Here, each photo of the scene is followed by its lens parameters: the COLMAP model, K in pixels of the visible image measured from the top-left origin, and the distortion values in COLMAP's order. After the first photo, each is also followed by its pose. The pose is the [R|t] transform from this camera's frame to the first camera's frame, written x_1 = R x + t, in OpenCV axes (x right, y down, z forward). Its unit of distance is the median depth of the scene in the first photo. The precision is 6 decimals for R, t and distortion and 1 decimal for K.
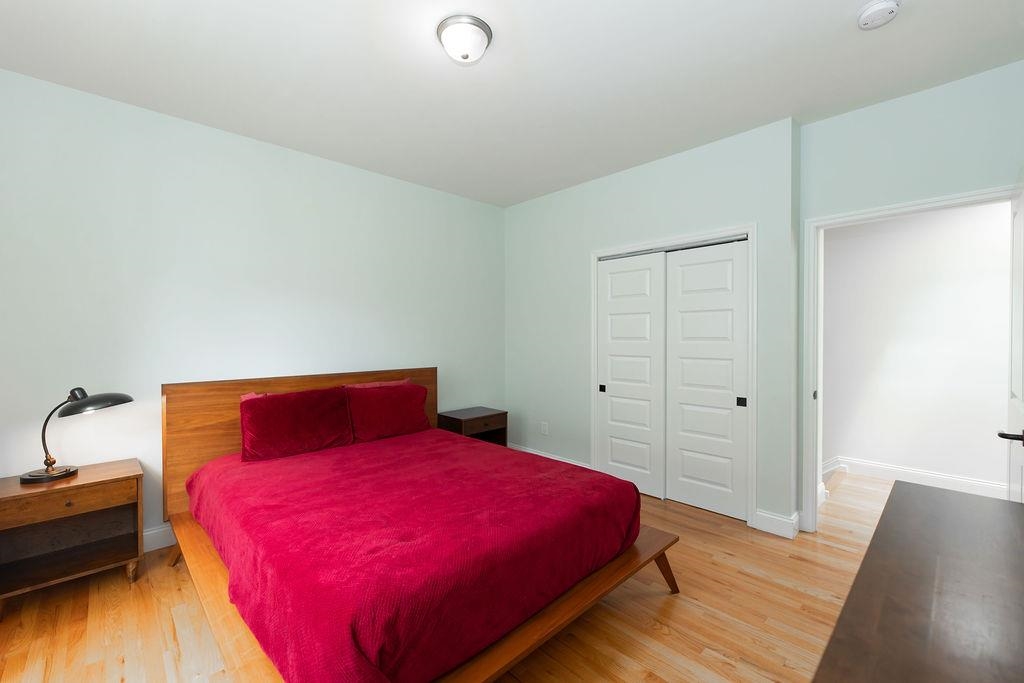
lens RADIAL K [[427.1, 0, 512.3], [0, 427.1, 346.6], [0, 0, 1]] dist [0.000527, 0.000015]
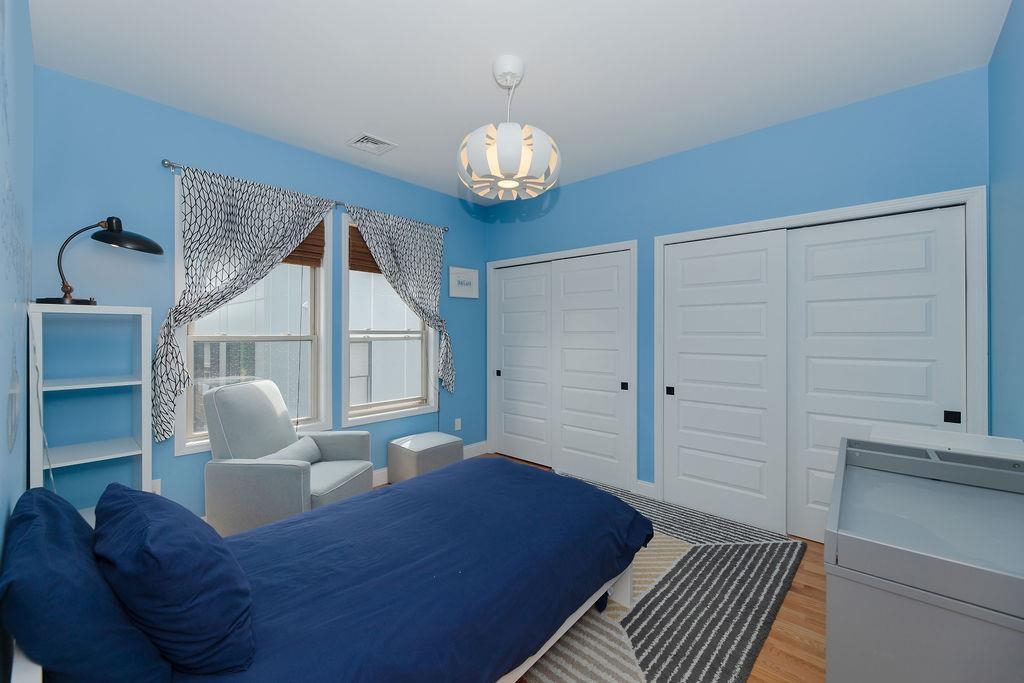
lens RADIAL K [[427.1, 0, 512.2], [0, 427.1, 330.4], [0, 0, 1]] dist [0.000527, 0.000015]
pose [[0.998085, 0.001940, 0.061819, -0.164638], [-0.000468, 0.999716, -0.023821, -0.003607], [-0.061848, 0.023747, 0.997803, 0.156276]]
